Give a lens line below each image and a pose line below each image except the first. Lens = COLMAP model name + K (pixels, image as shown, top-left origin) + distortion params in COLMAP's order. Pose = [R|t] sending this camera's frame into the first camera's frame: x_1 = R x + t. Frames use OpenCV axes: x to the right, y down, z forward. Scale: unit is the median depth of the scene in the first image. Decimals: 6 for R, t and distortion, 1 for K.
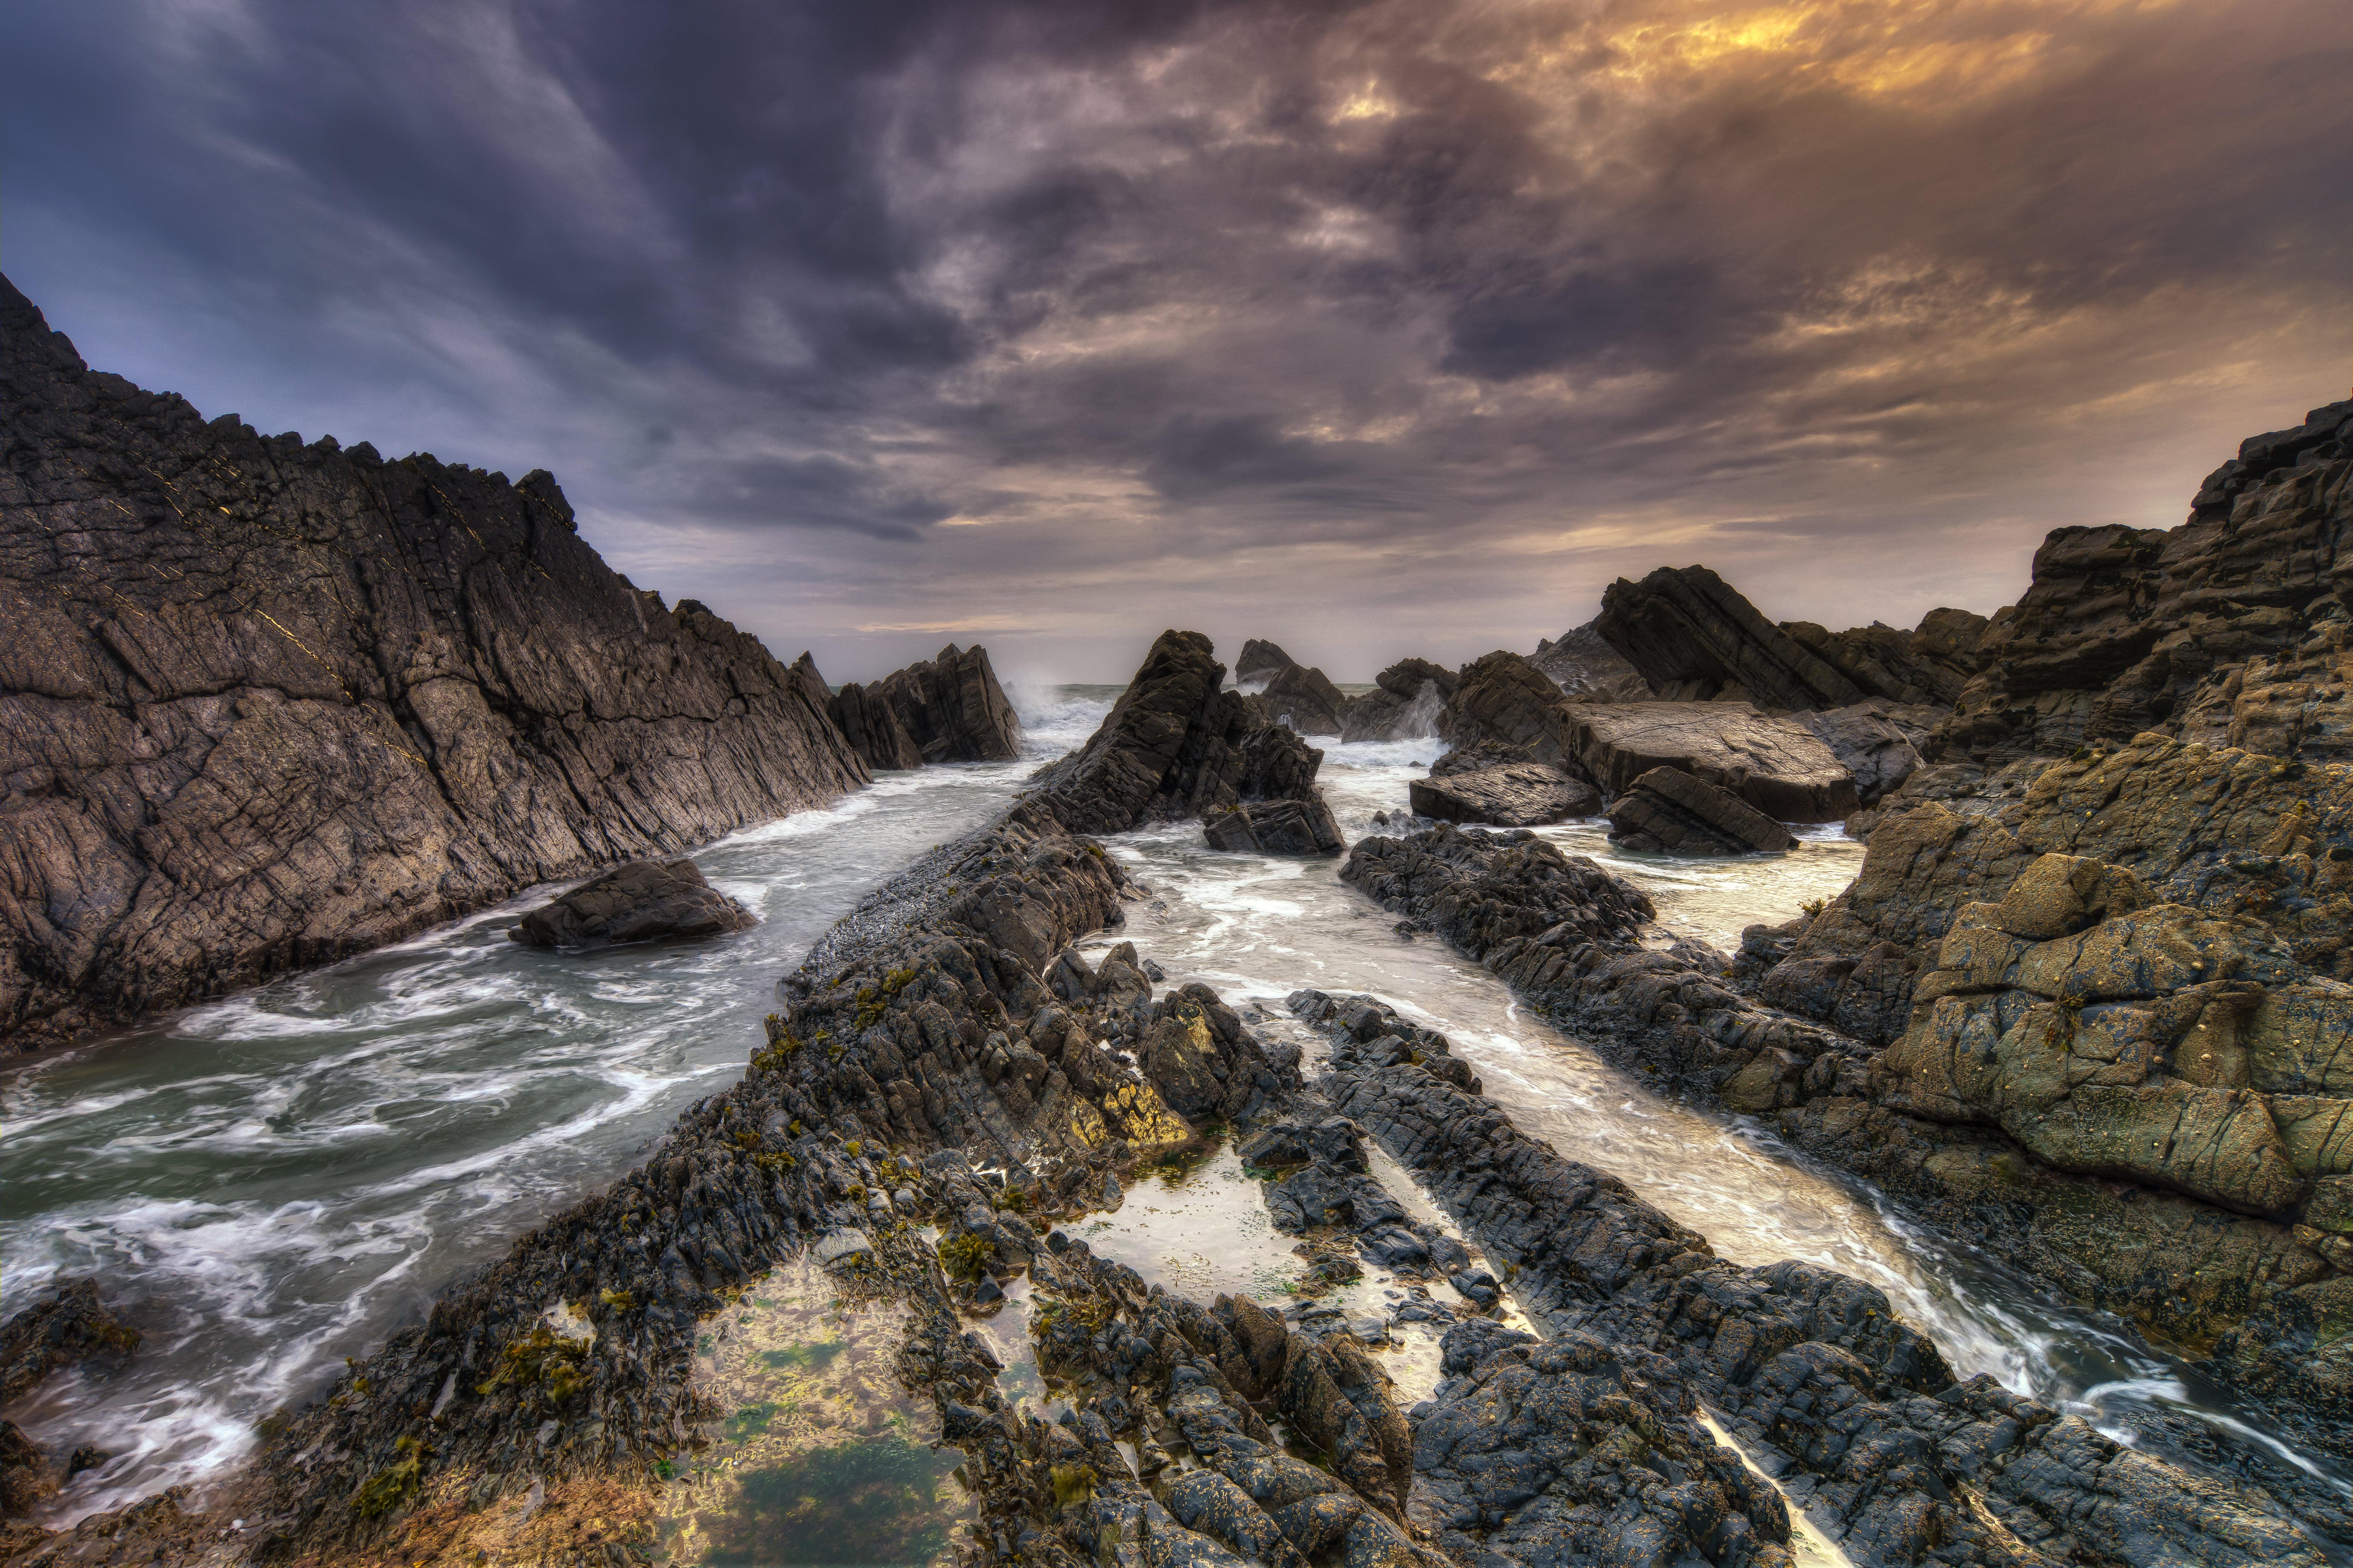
lens RADIAL K [[1441.8, 0, 1176.5], [0, 1441.8, 784.0], [0, 0, 1]] dist [0.005313, 0.002455]
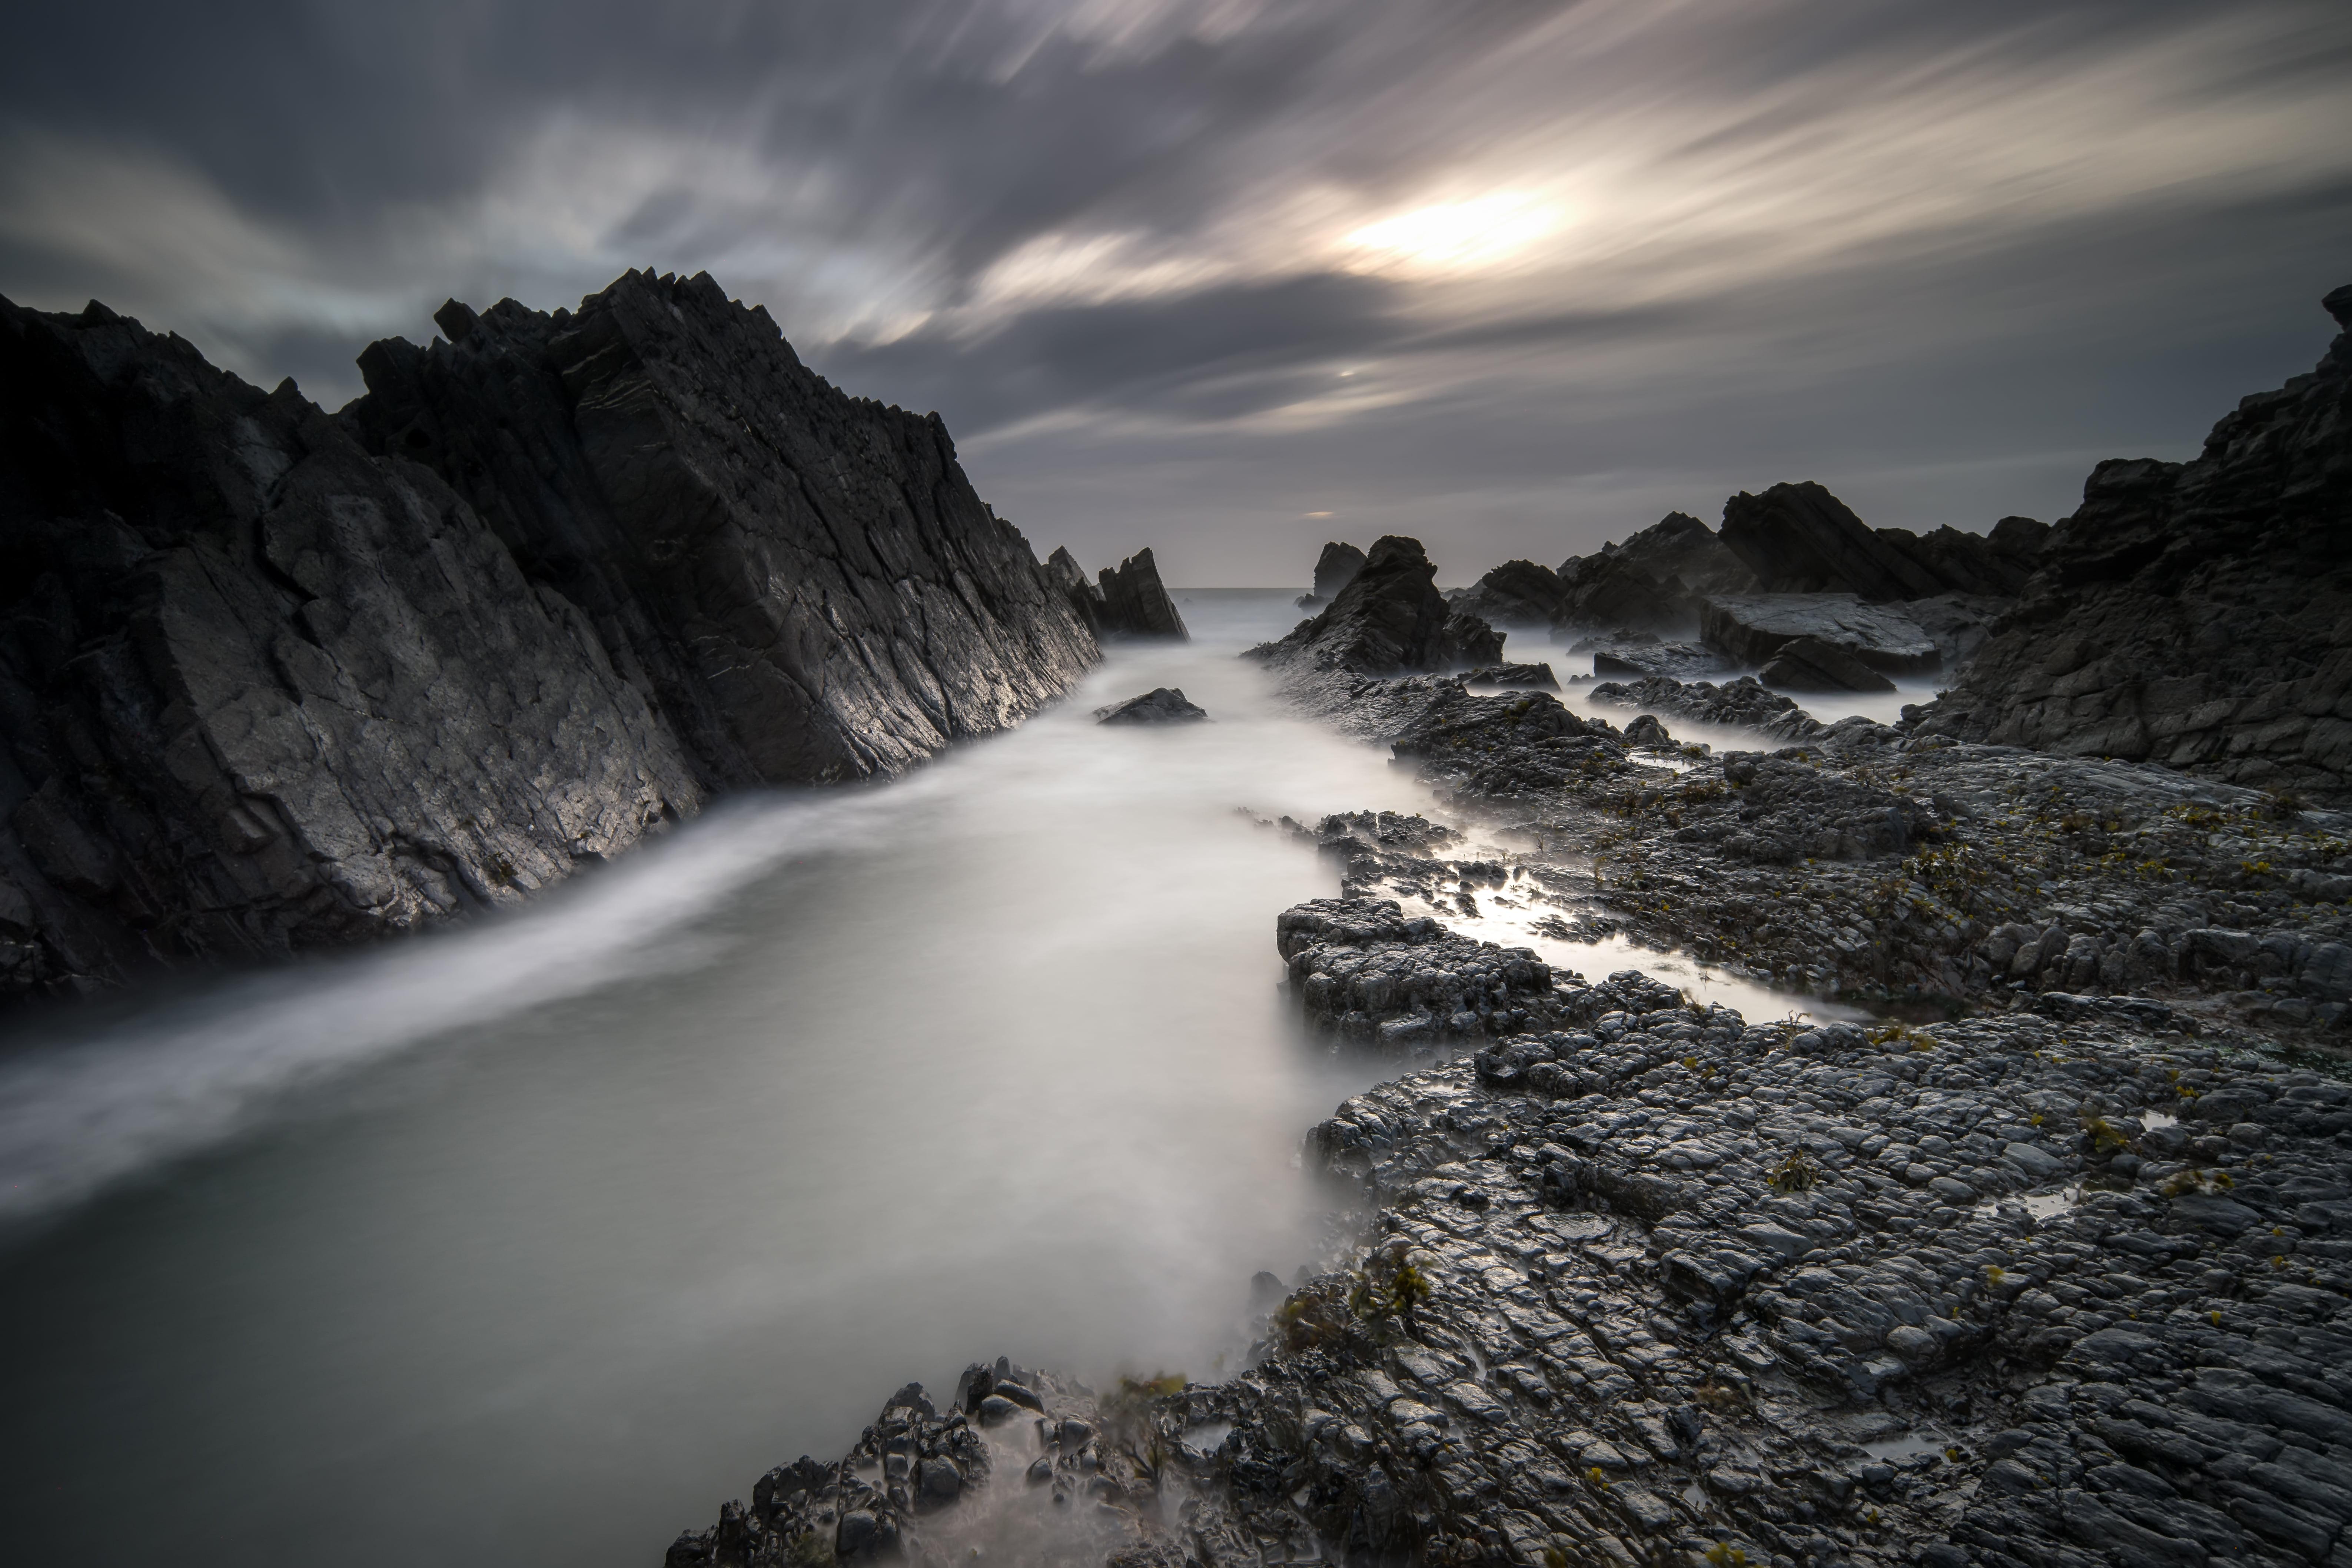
lens RADIAL K [[1441.4, 0, 1176.0], [0, 1441.4, 784.0], [0, 0, 1]] dist [0.005313, 0.002455]
pose [[0.999570, 0.003668, -0.029109, -0.227384], [-0.001741, 0.997823, 0.065927, 0.039123], [0.029287, -0.065848, 0.997400, -0.411643]]
